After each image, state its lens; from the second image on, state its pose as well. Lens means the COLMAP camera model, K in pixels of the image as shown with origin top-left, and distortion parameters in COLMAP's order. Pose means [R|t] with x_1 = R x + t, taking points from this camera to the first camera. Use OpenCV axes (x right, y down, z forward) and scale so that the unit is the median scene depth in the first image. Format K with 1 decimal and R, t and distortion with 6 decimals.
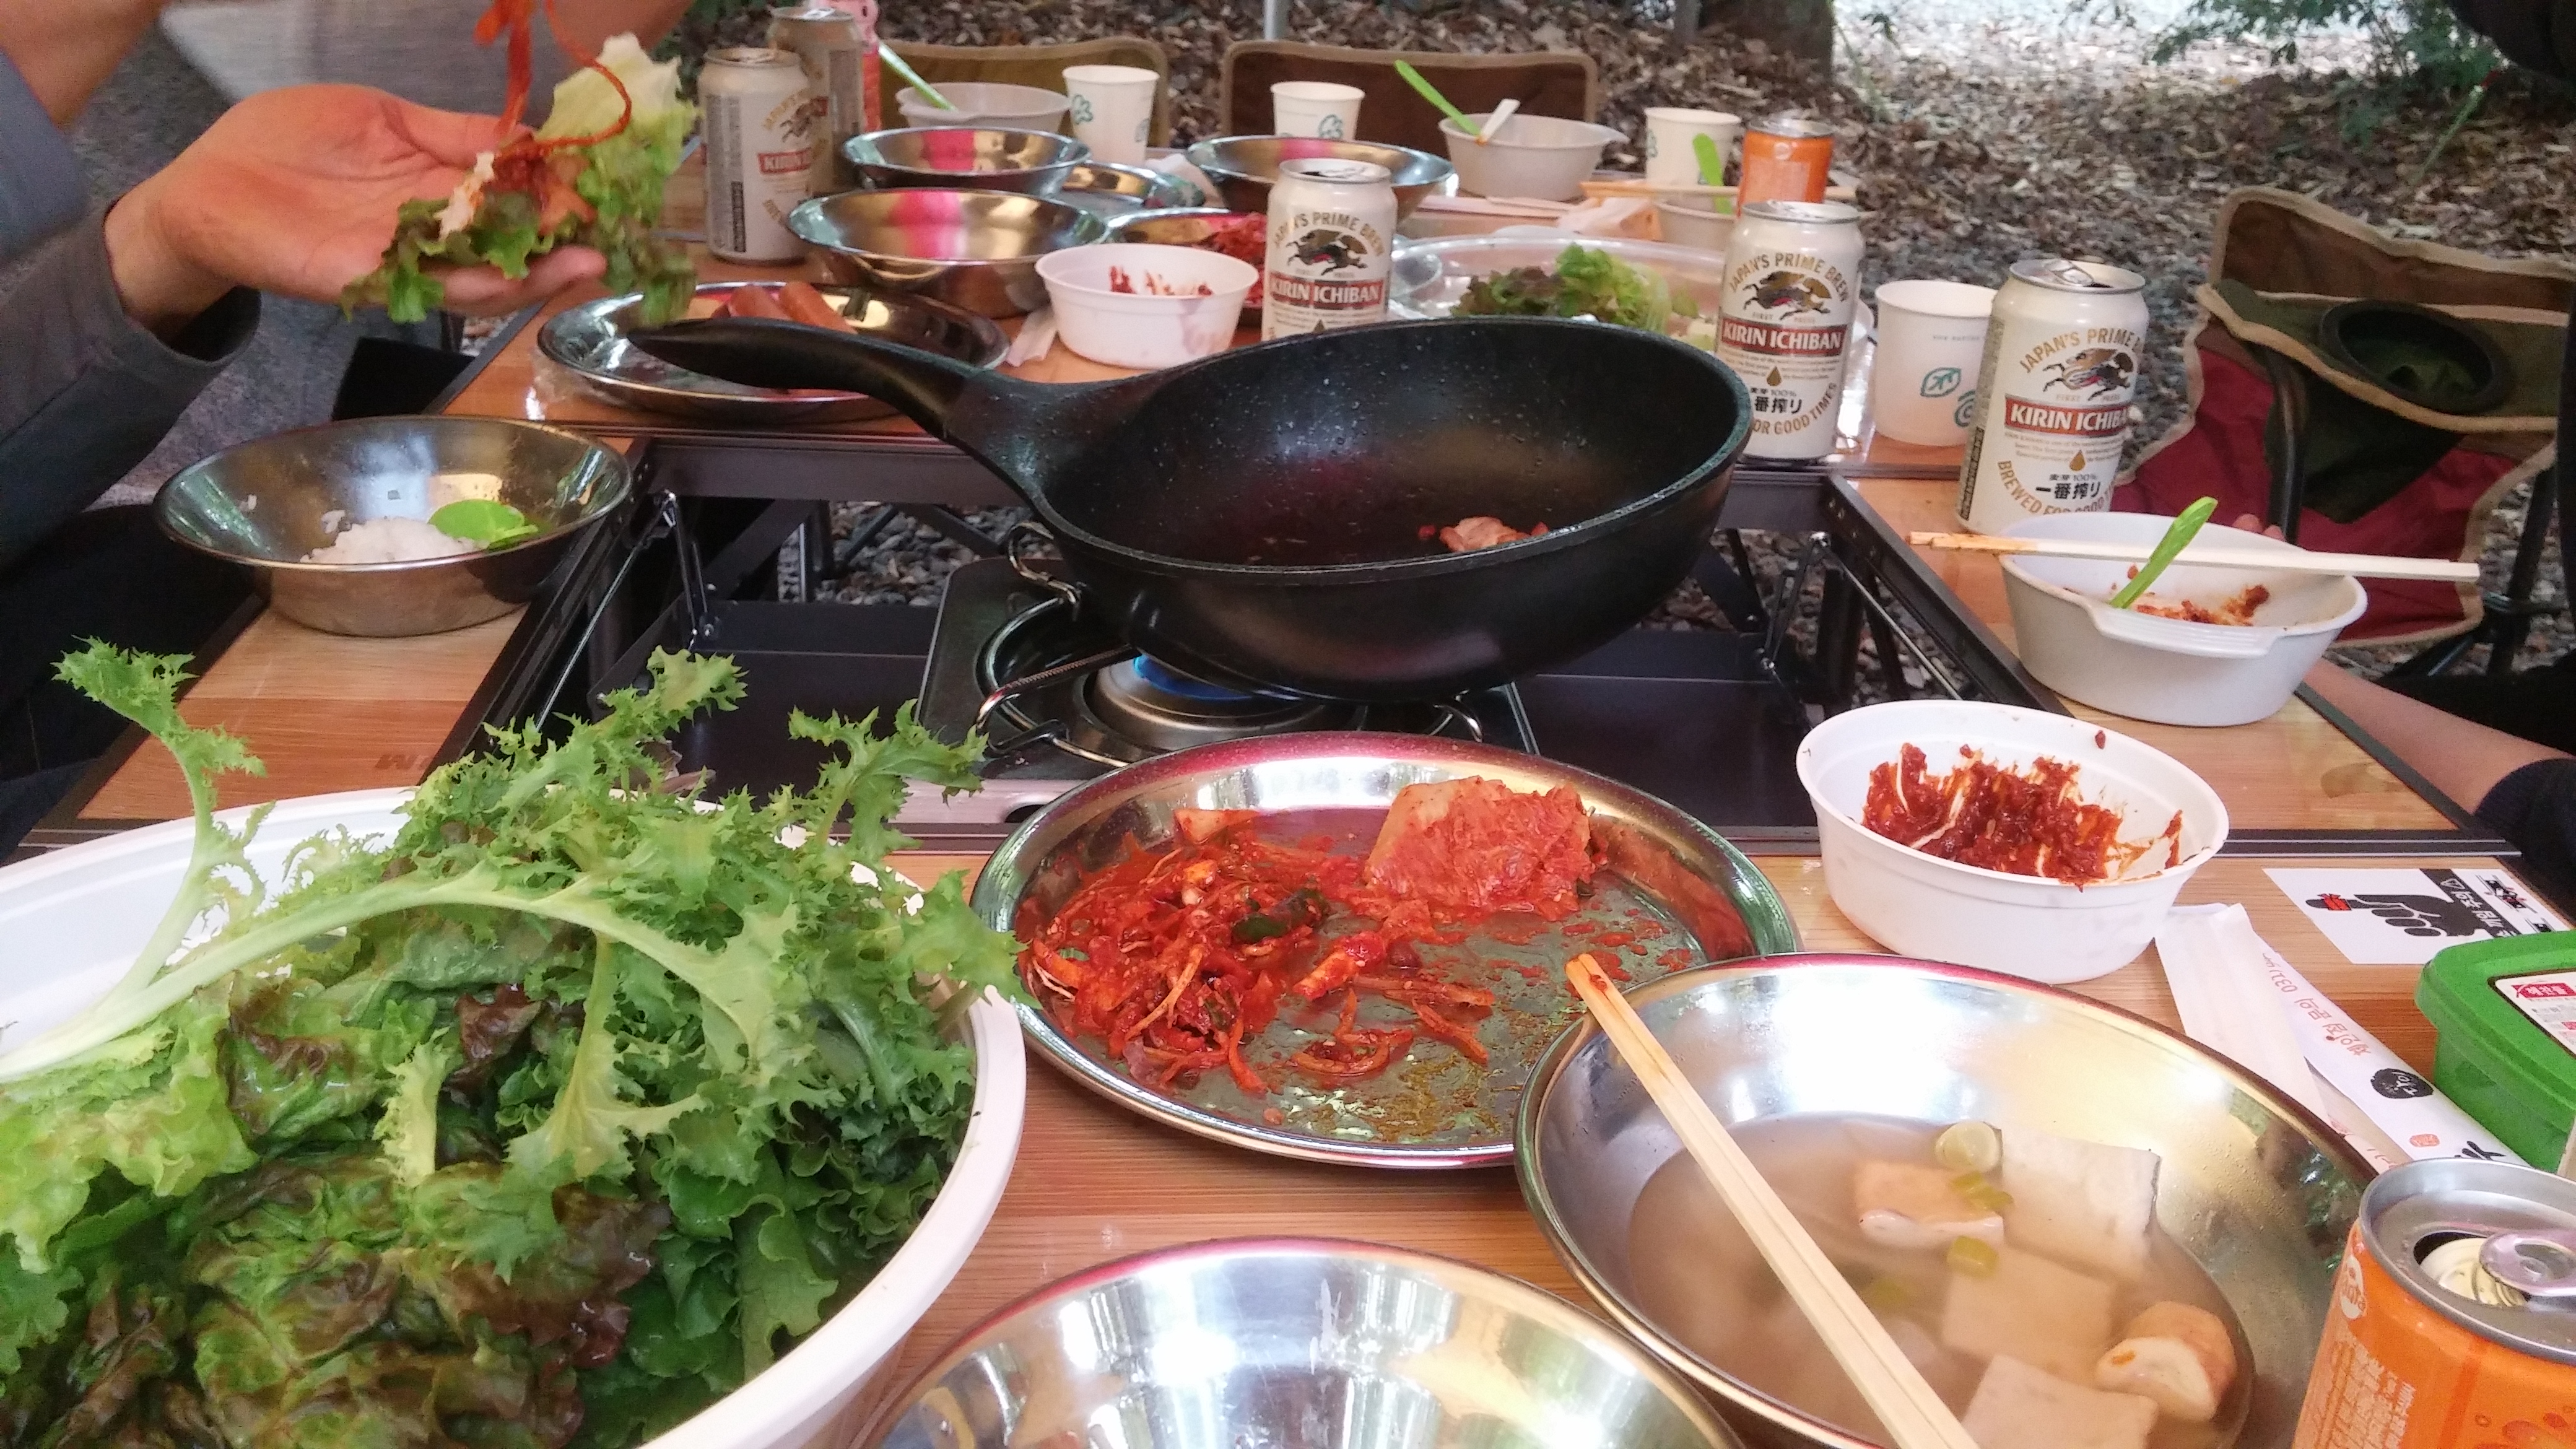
lens RADIAL K [[2199.6, 0, 1286.2], [0, 2199.6, 708.2], [0, 0, 1]] dist [0.078425, -0.108195]
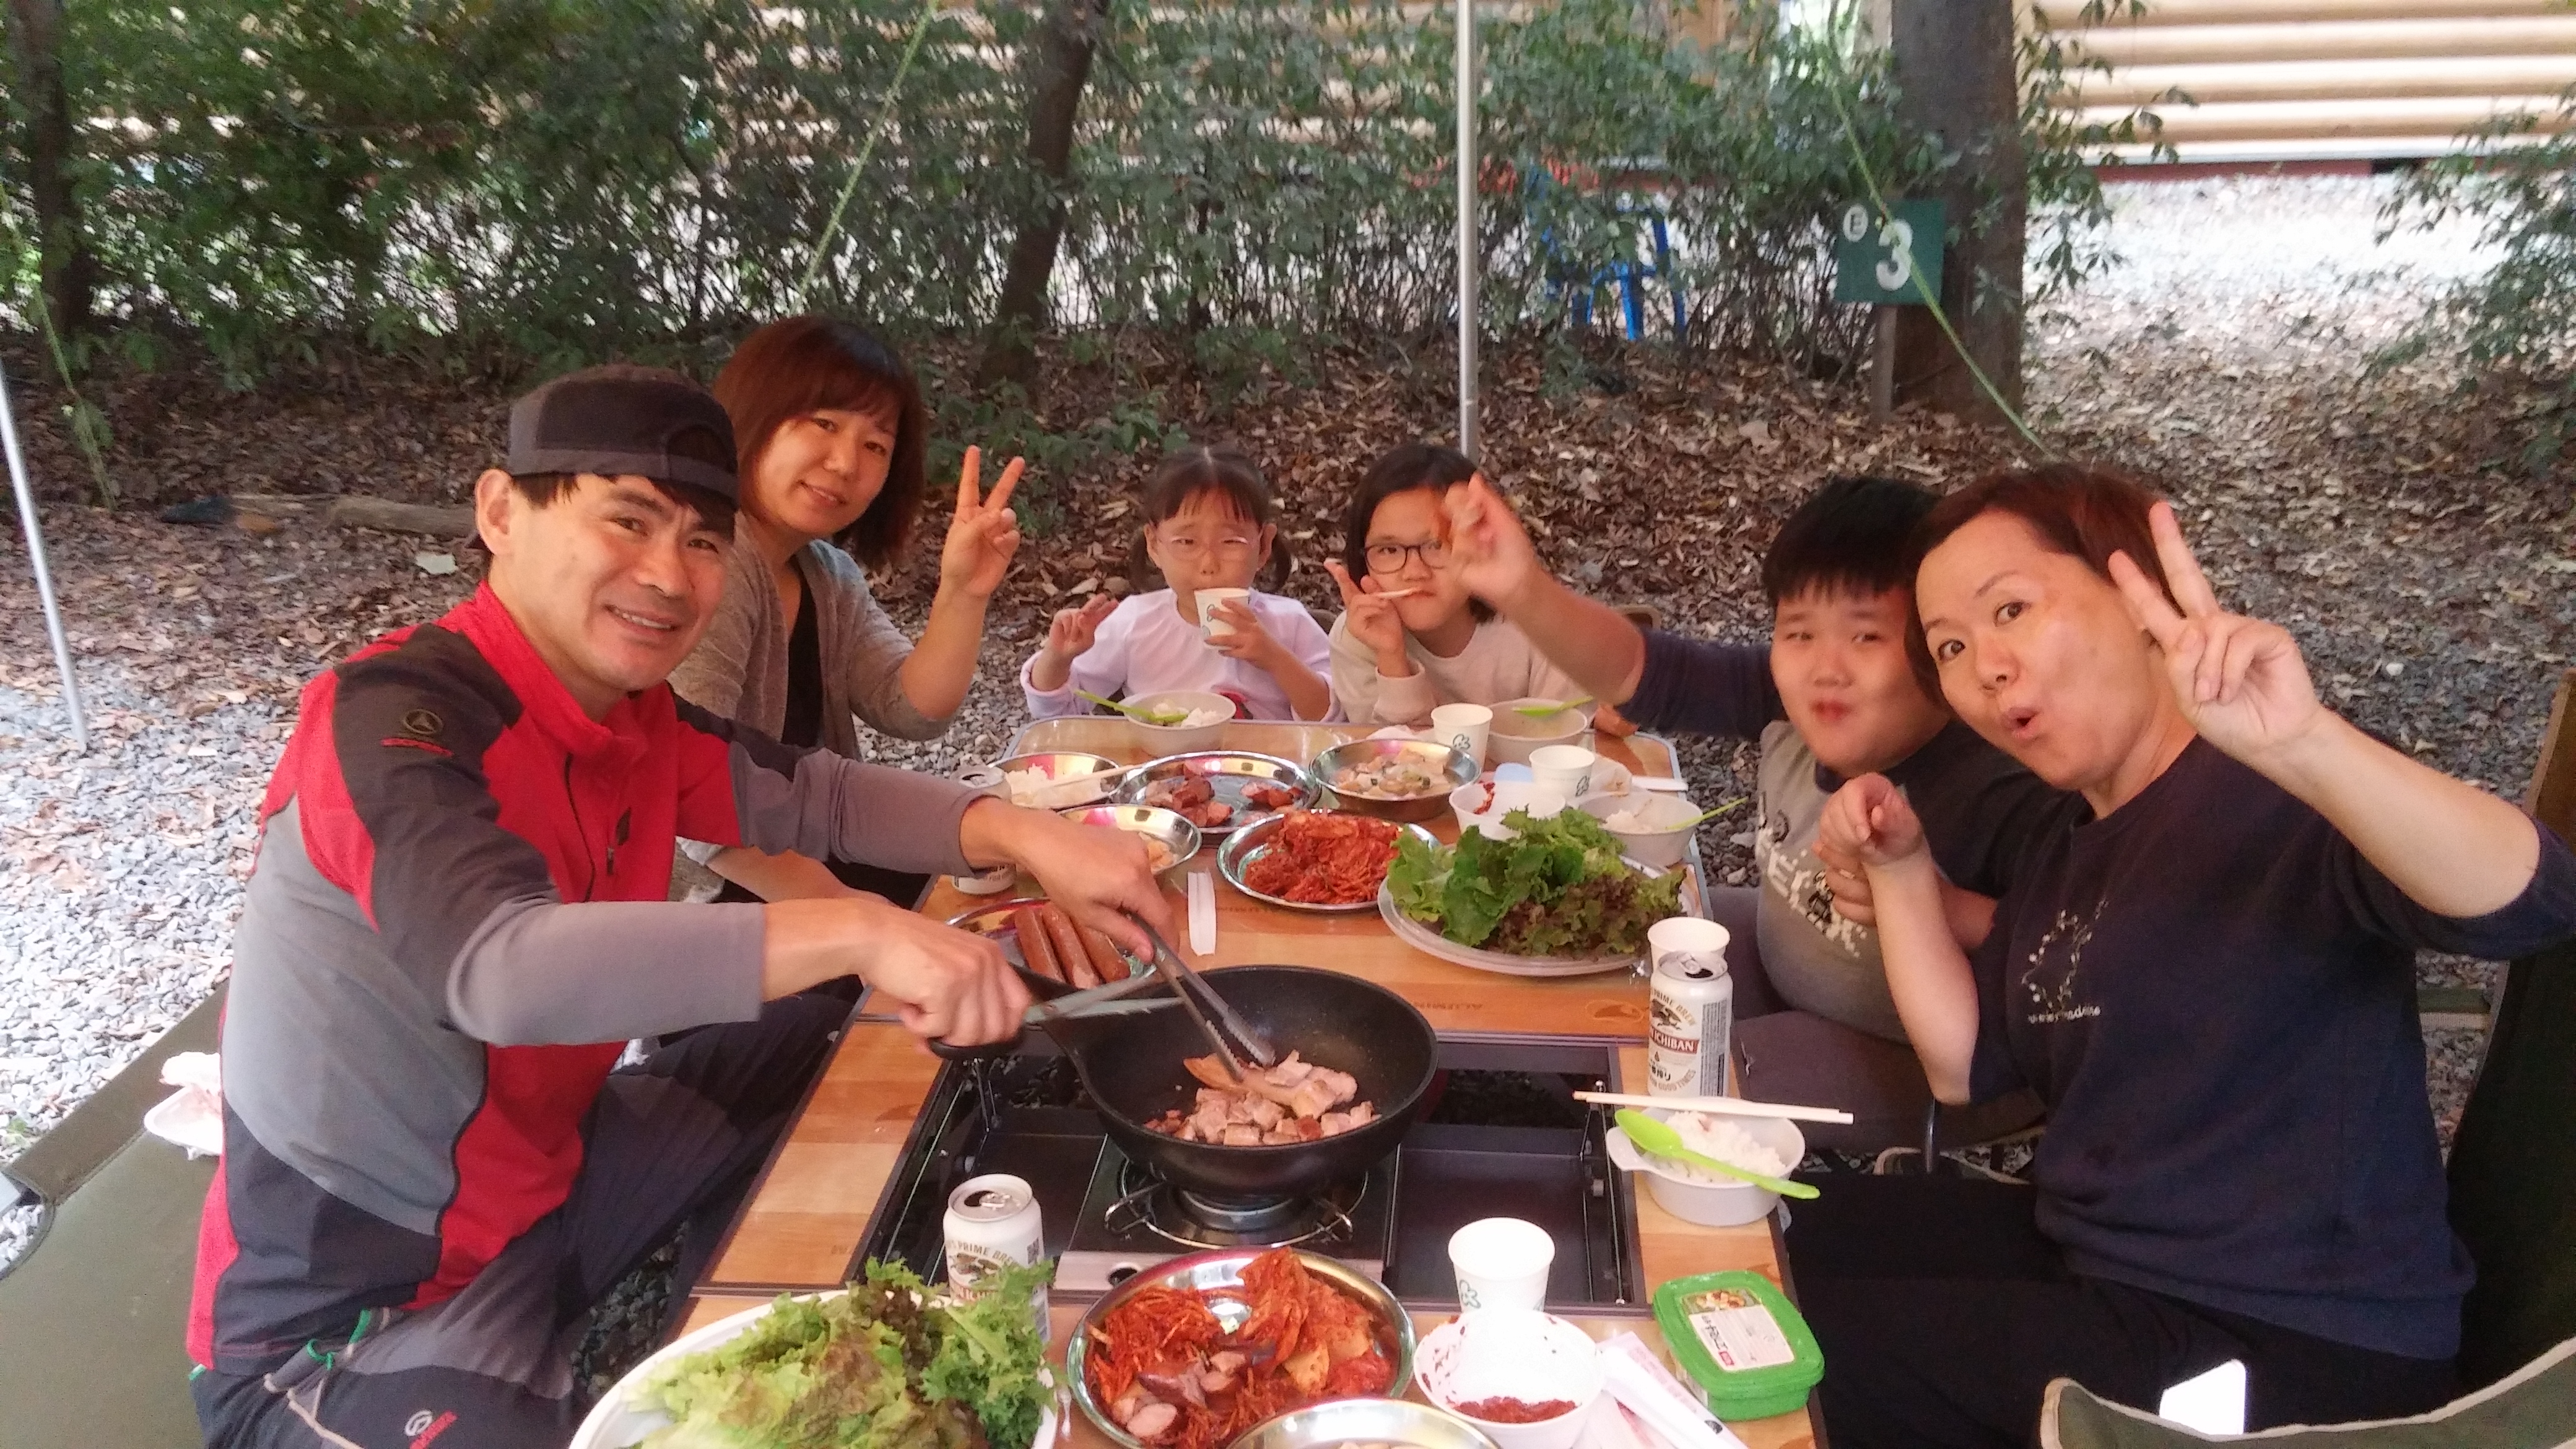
lens RADIAL K [[2199.6, 0, 1286.2], [0, 2199.6, 708.2], [0, 0, 1]] dist [0.078425, -0.108195]
pose [[0.985934, -0.019665, -0.165973, 0.060451], [0.004625, 0.995884, -0.090518, -0.044799], [0.167070, 0.088477, 0.981967, -0.180220]]
